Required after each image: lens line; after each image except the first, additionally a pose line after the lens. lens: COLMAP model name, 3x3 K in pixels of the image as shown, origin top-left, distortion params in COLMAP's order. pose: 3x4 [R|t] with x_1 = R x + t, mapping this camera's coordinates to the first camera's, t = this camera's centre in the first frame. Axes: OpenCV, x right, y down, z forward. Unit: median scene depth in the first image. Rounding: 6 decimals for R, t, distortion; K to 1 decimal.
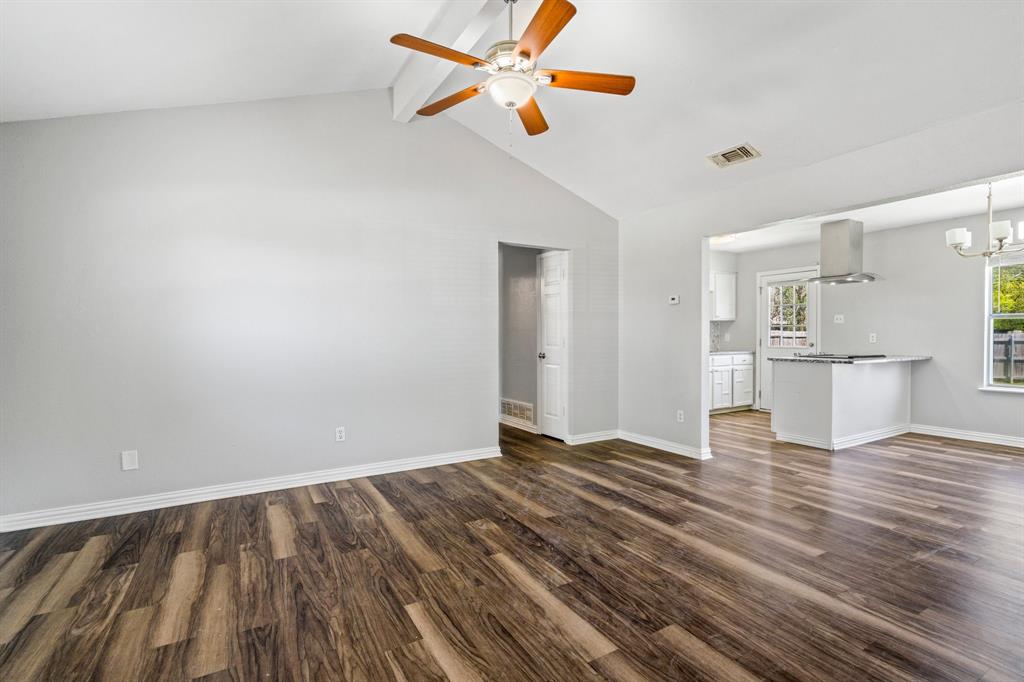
lens RADIAL K [[480.5, 0, 512.7], [0, 480.5, 342.5], [0, 0, 1]] dist [-0.002526, 0.002340]
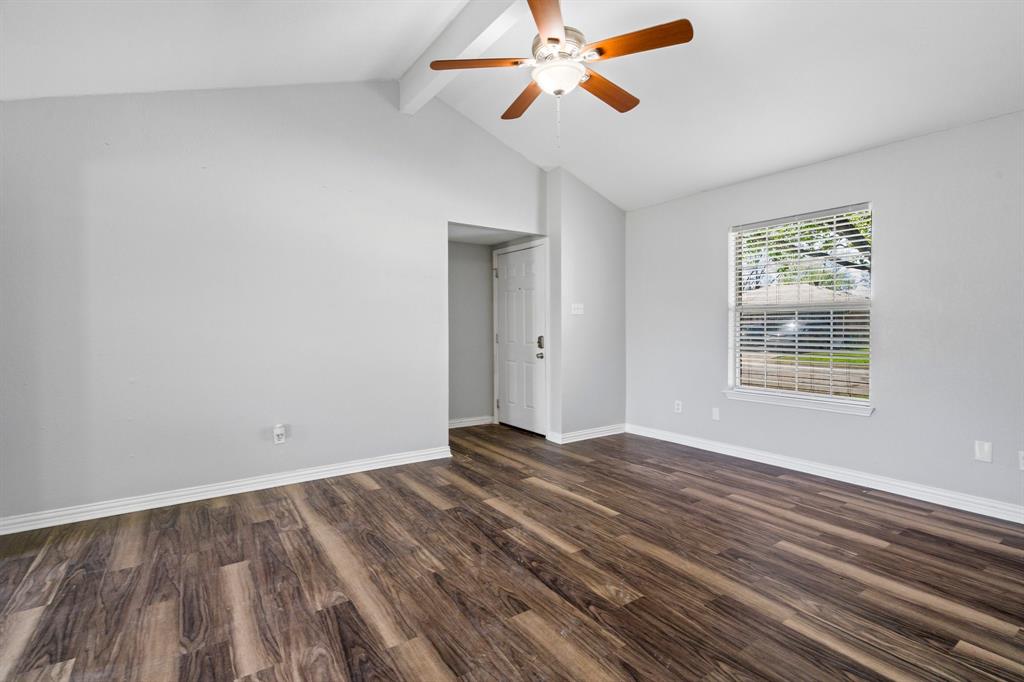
lens RADIAL K [[480.5, 0, 514.9], [0, 480.5, 334.3], [0, 0, 1]] dist [-0.002526, 0.002340]
pose [[-0.997018, 0.009774, -0.076546, 0.137787], [0.006799, 0.999215, 0.039025, -0.034762], [0.076867, 0.038388, -0.996302, 1.674124]]
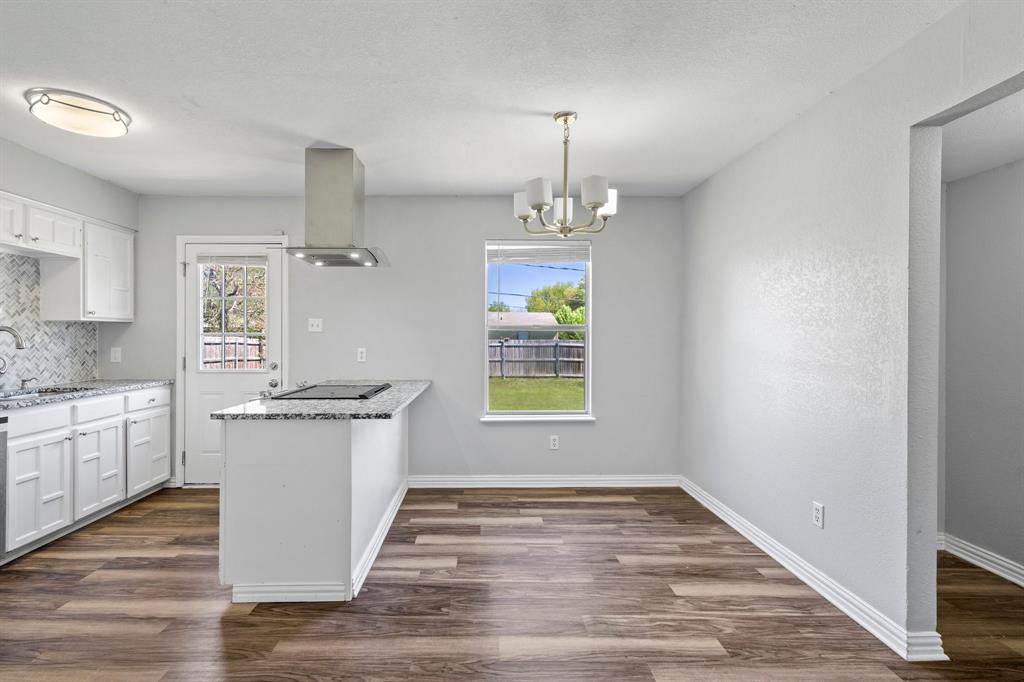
lens RADIAL K [[480.5, 0, 485.5], [0, 480.5, 337.8], [0, 0, 1]] dist [-0.002526, 0.002340]
pose [[0.496234, 0.003806, 0.868180, 0.507440], [0.010715, 0.999887, -0.010507, -0.049128], [-0.868123, 0.014516, 0.496137, 1.034532]]
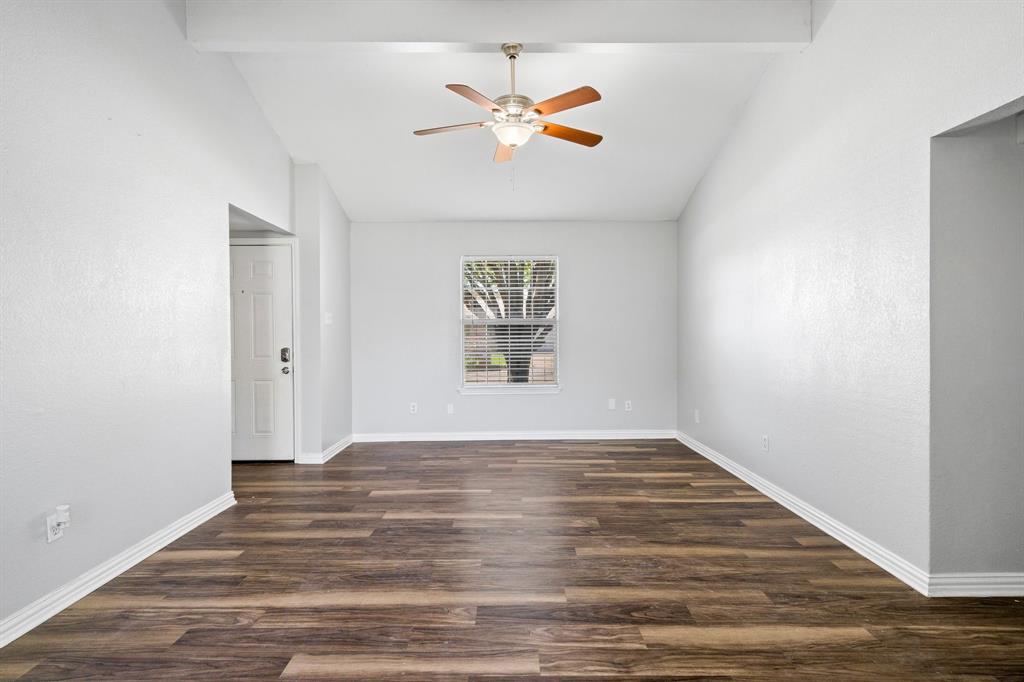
lens RADIAL K [[508.7, 0, 512.4], [0, 508.7, 343.9], [0, 0, 1]] dist [0.003833, 0.002596]
pose [[-0.499788, 0.026006, -0.865757, 0.935752], [-0.008341, 0.999358, 0.034835, -0.035968], [0.866107, 0.024631, -0.499251, 1.387403]]
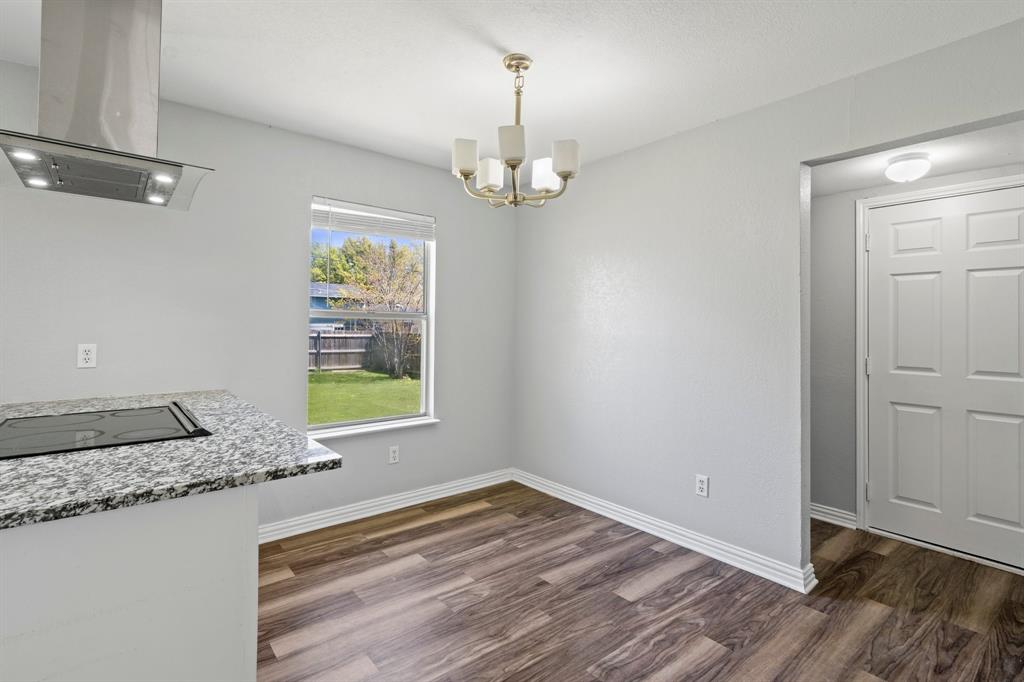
lens RADIAL K [[480.5, 0, 505.7], [0, 480.5, 317.9], [0, 0, 1]] dist [-0.002526, 0.002340]
pose [[-0.157142, 0.024389, 0.987275, 0.630389], [0.007718, 0.999695, -0.023468, -0.055814], [-0.987546, 0.003932, -0.157282, 1.458378]]
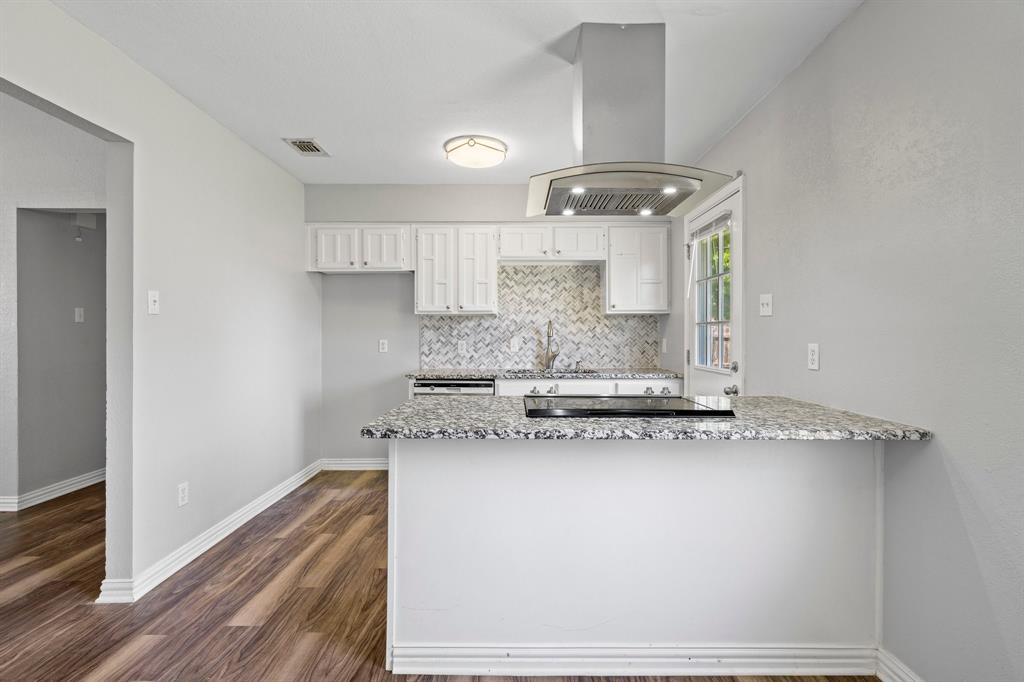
lens RADIAL K [[480.5, 0, 522.5], [0, 480.5, 334.0], [0, 0, 1]] dist [-0.002526, 0.002340]
pose [[0.864288, 0.004637, -0.502976, 1.489159], [-0.013054, 0.999827, -0.013215, -0.036289], [0.502828, 0.017988, 0.864199, 1.185591]]
